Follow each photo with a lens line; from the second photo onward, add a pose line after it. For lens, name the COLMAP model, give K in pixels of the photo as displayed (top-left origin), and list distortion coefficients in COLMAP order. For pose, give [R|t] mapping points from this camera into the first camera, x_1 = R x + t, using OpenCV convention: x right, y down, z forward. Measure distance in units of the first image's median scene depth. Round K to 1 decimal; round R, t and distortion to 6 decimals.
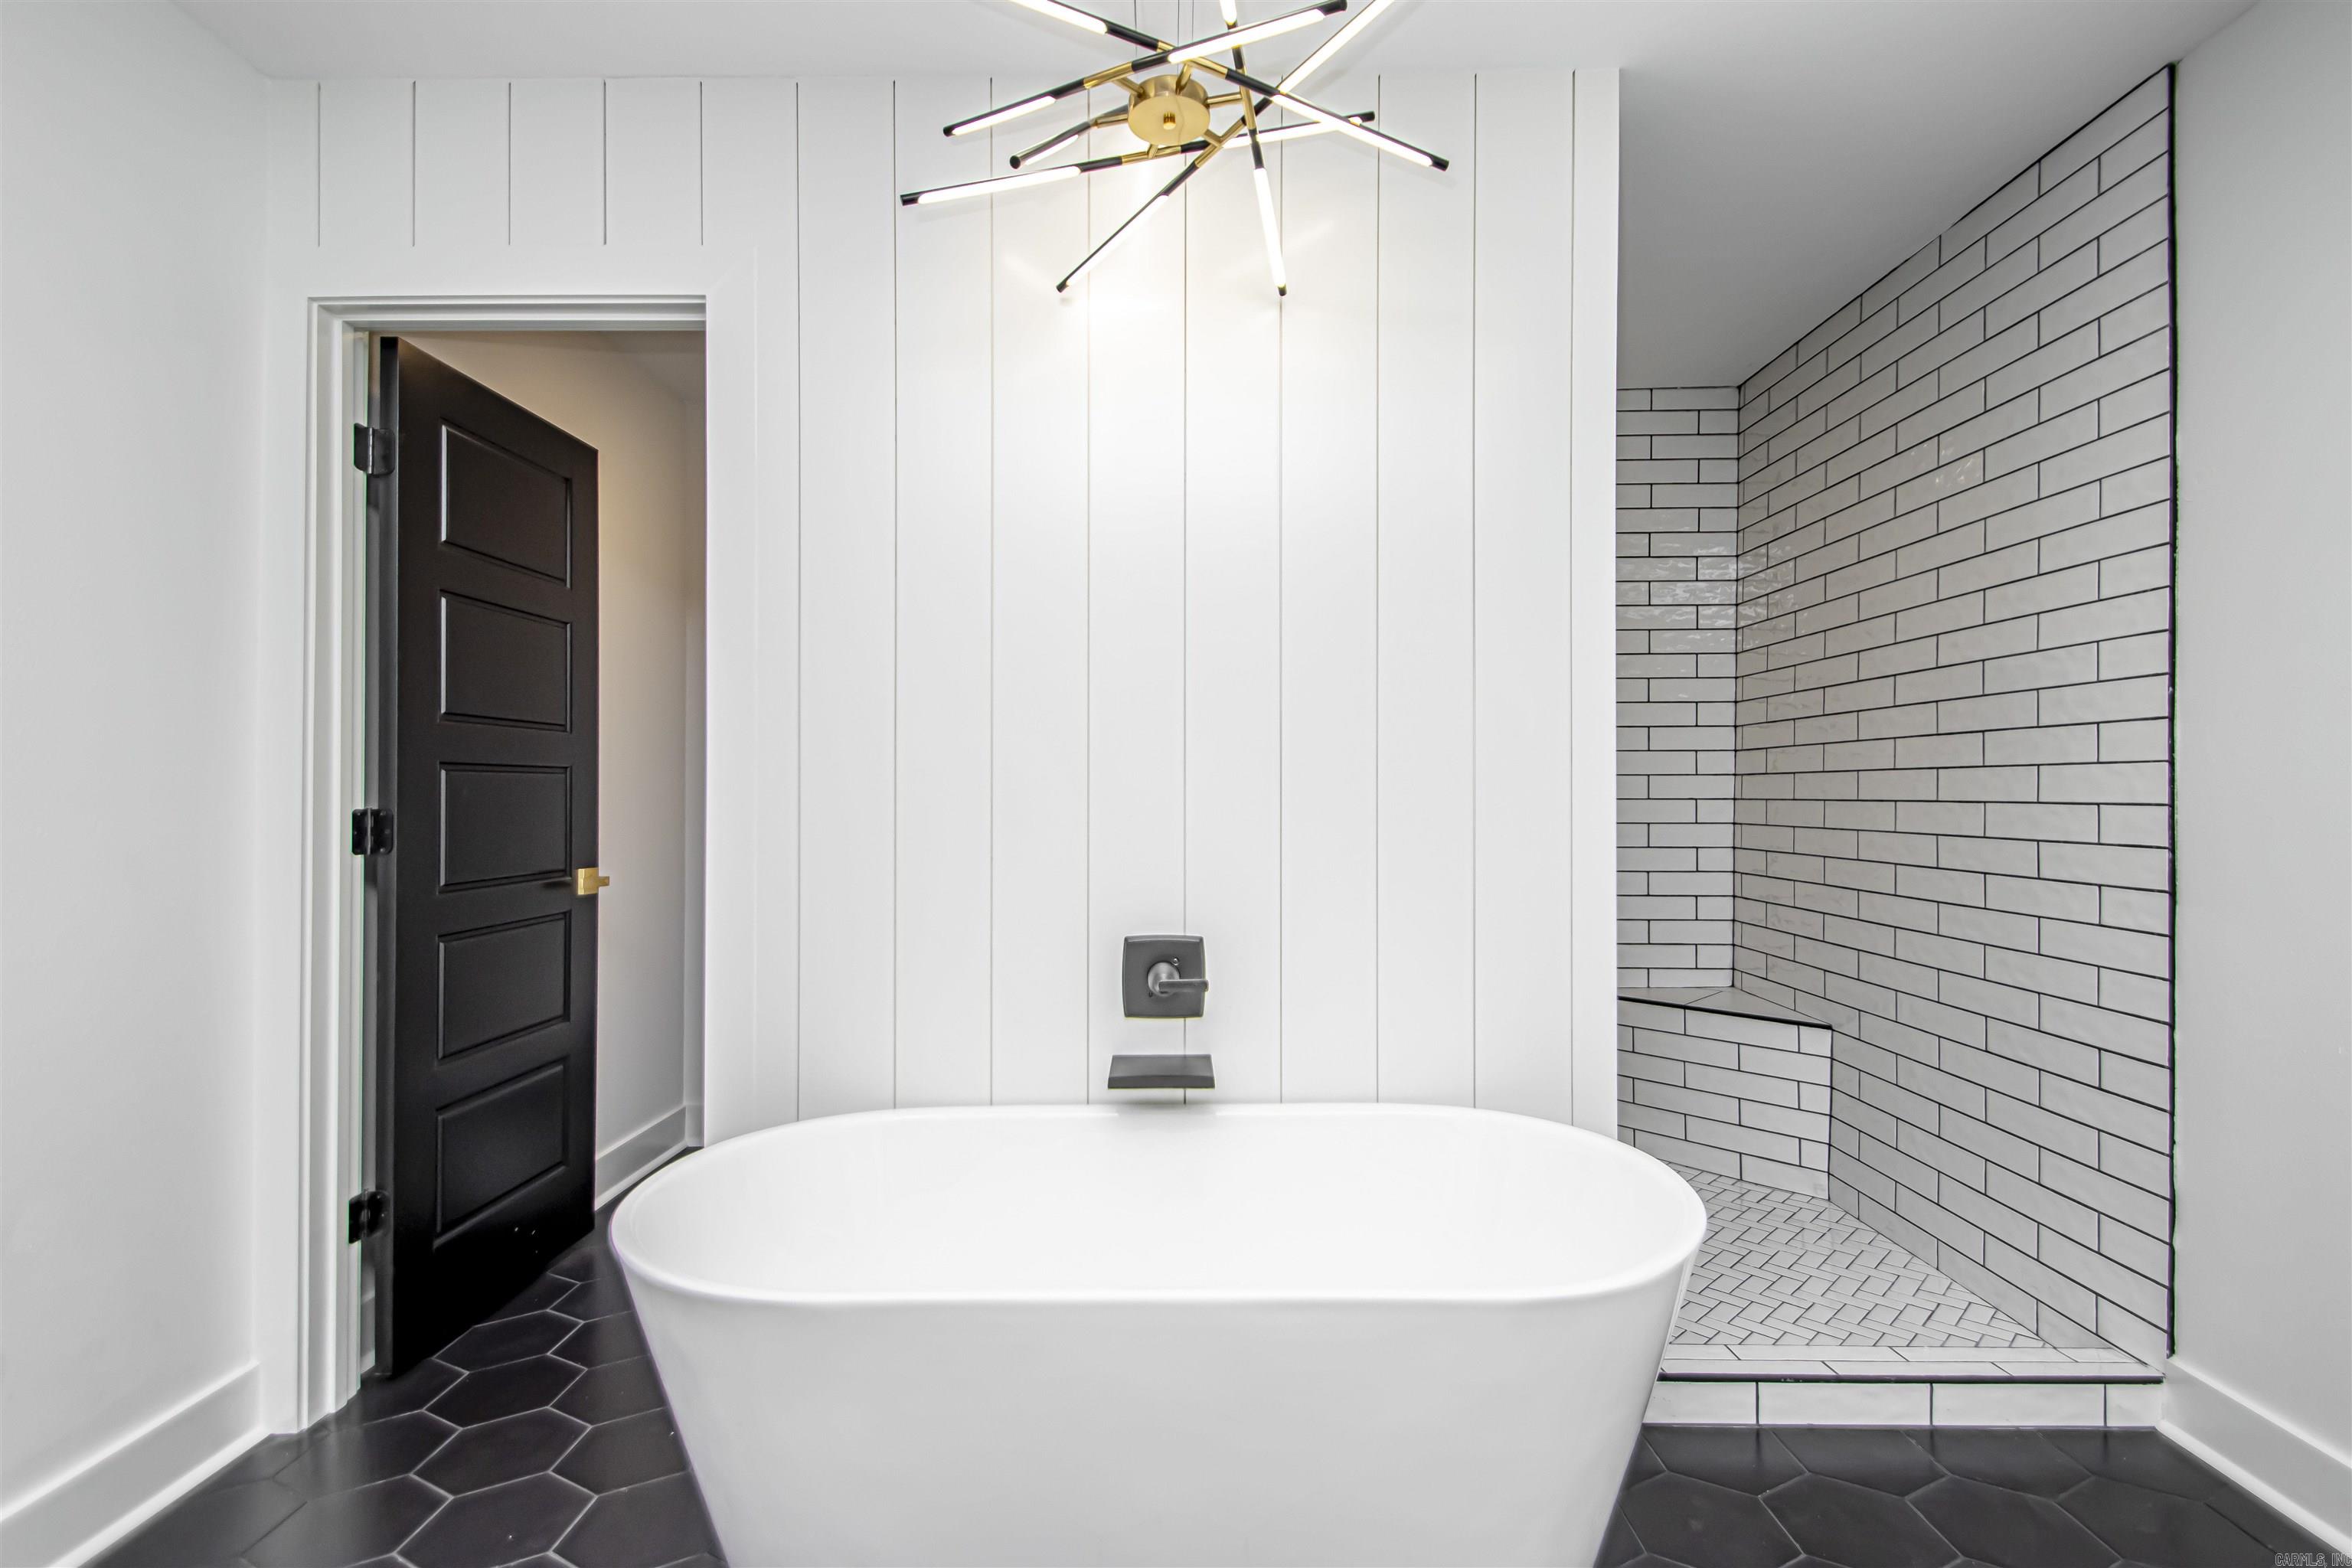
lens RADIAL K [[1107.0, 0, 1176.0], [0, 1107.0, 784.0], [0, 0, 1]] dist [0.034045, -0.021422]
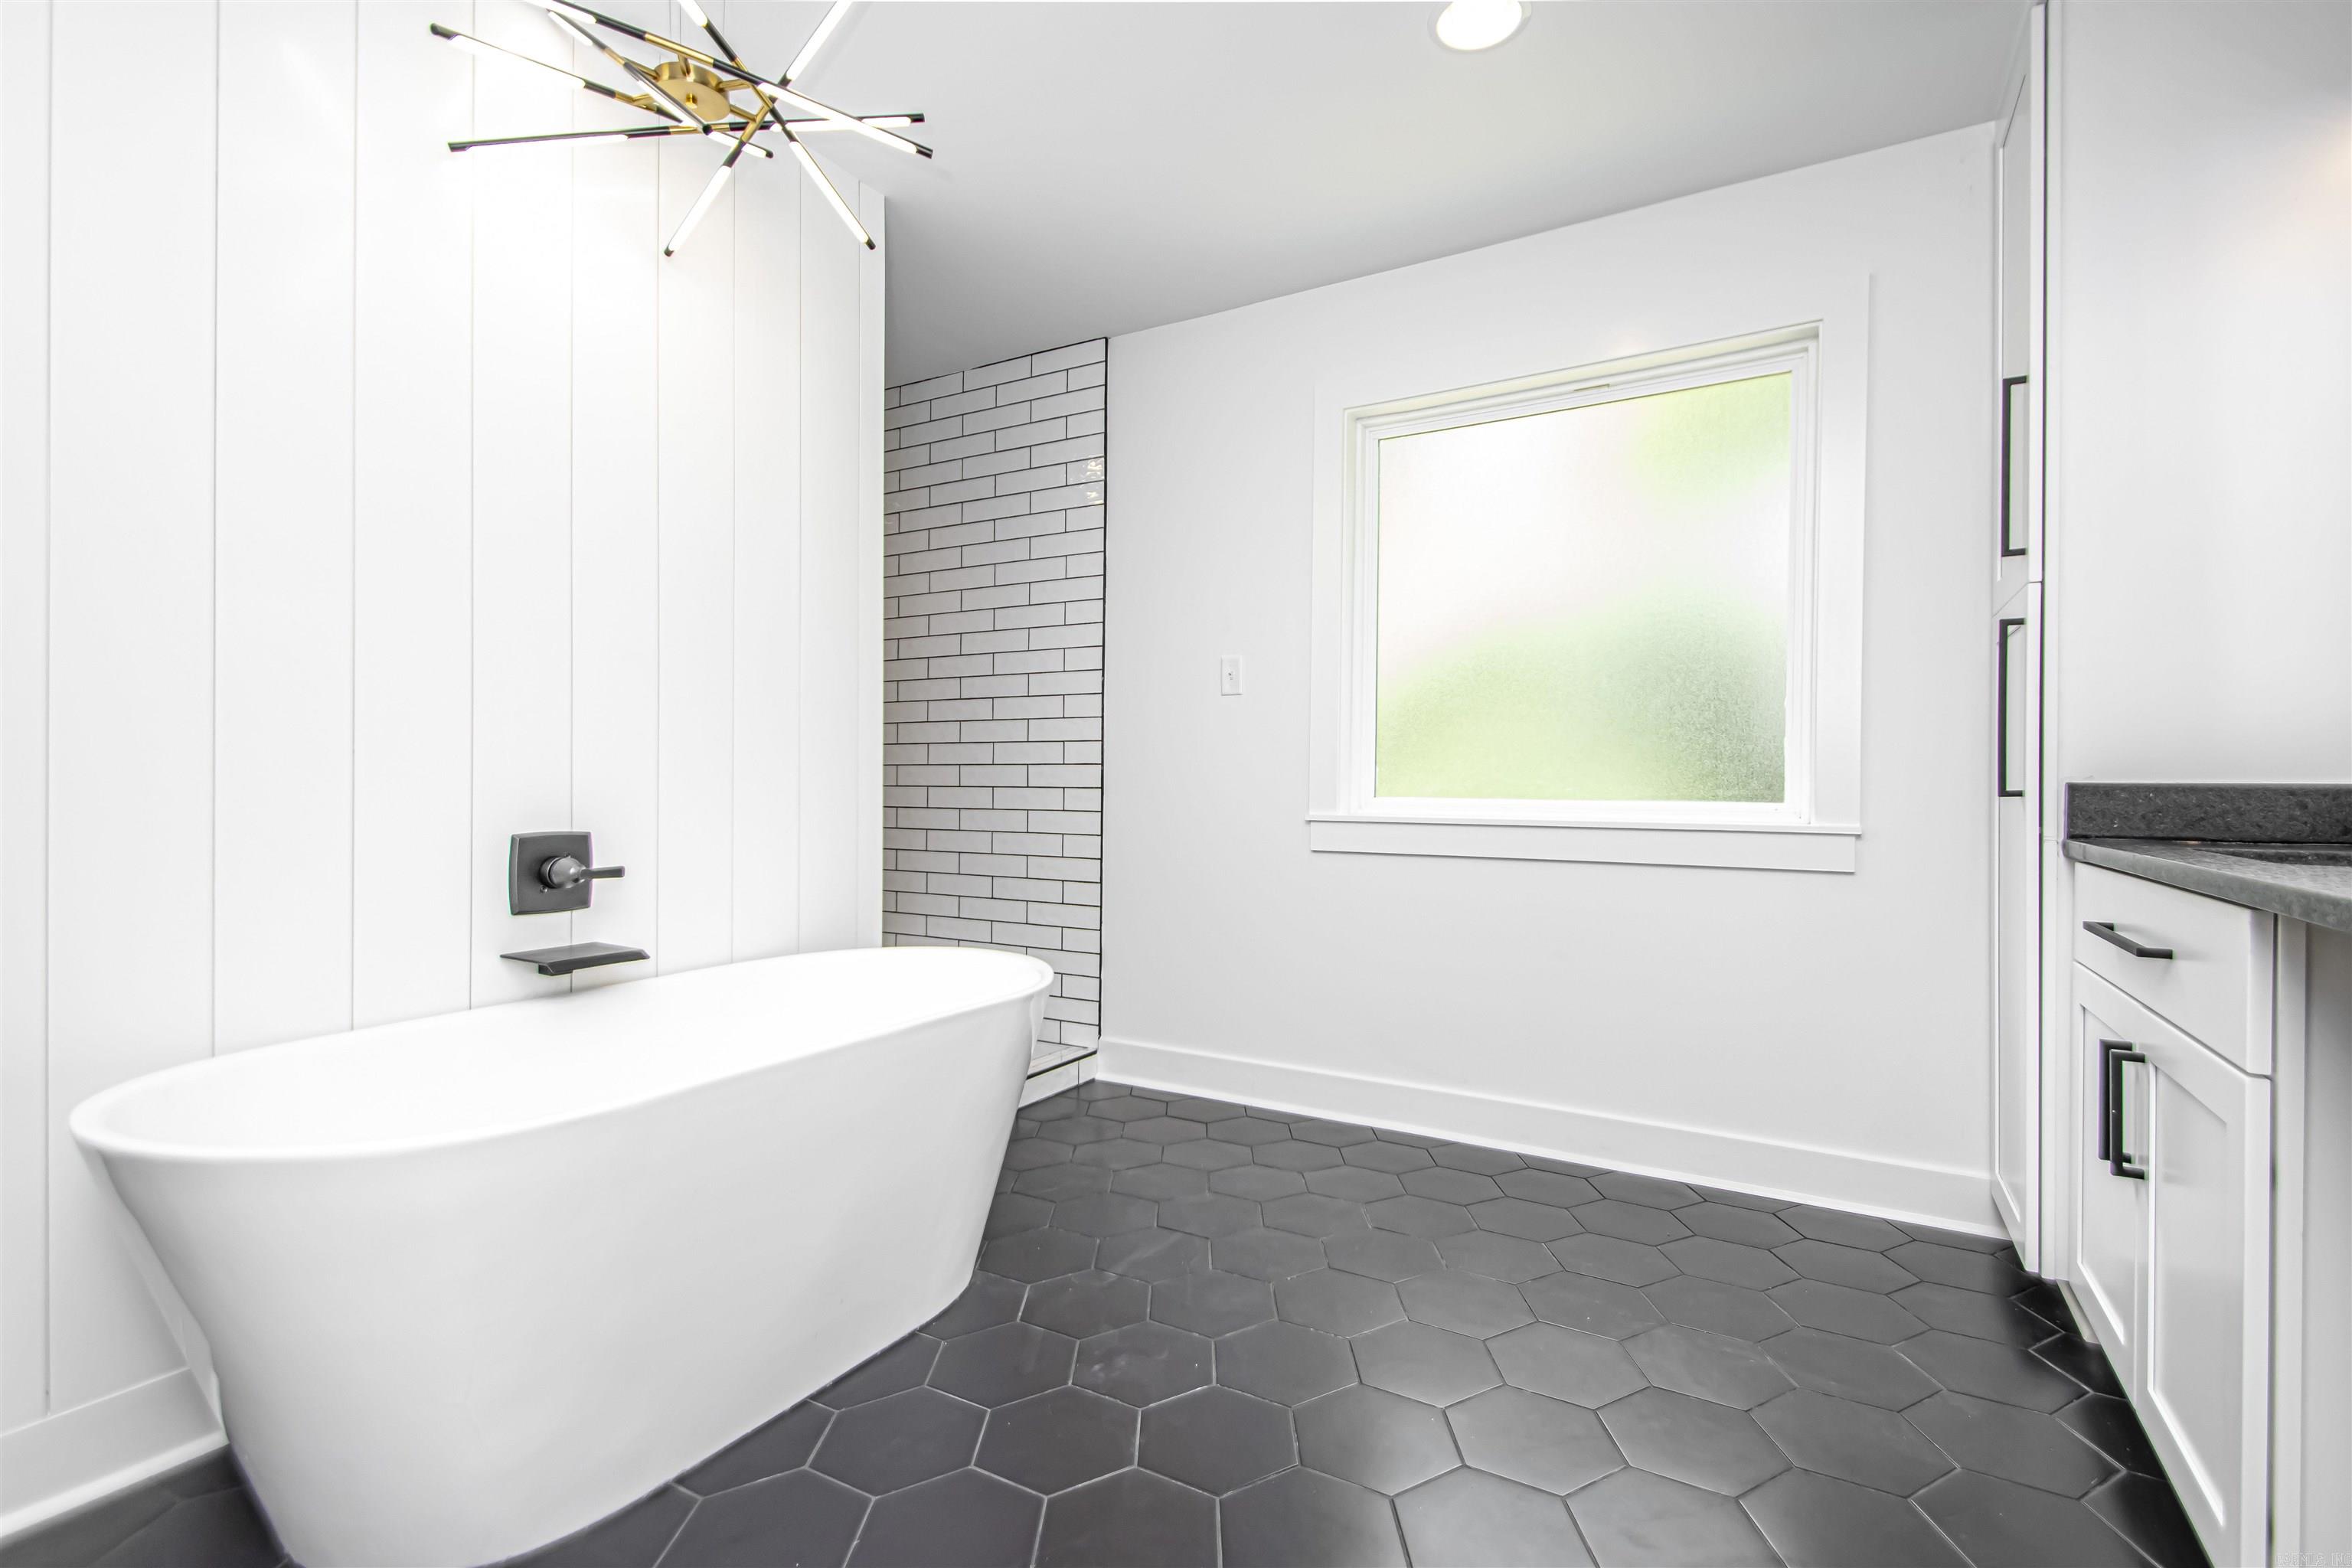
lens RADIAL K [[1151.5, 0, 1181.7], [0, 1151.5, 804.7], [0, 0, 1]] dist [0.022116, -0.024734]
pose [[0.474322, -0.006170, 0.880330, -0.678082], [-0.011432, 0.999848, 0.013167, 0.091263], [-0.880277, -0.016309, 0.474180, -0.018312]]
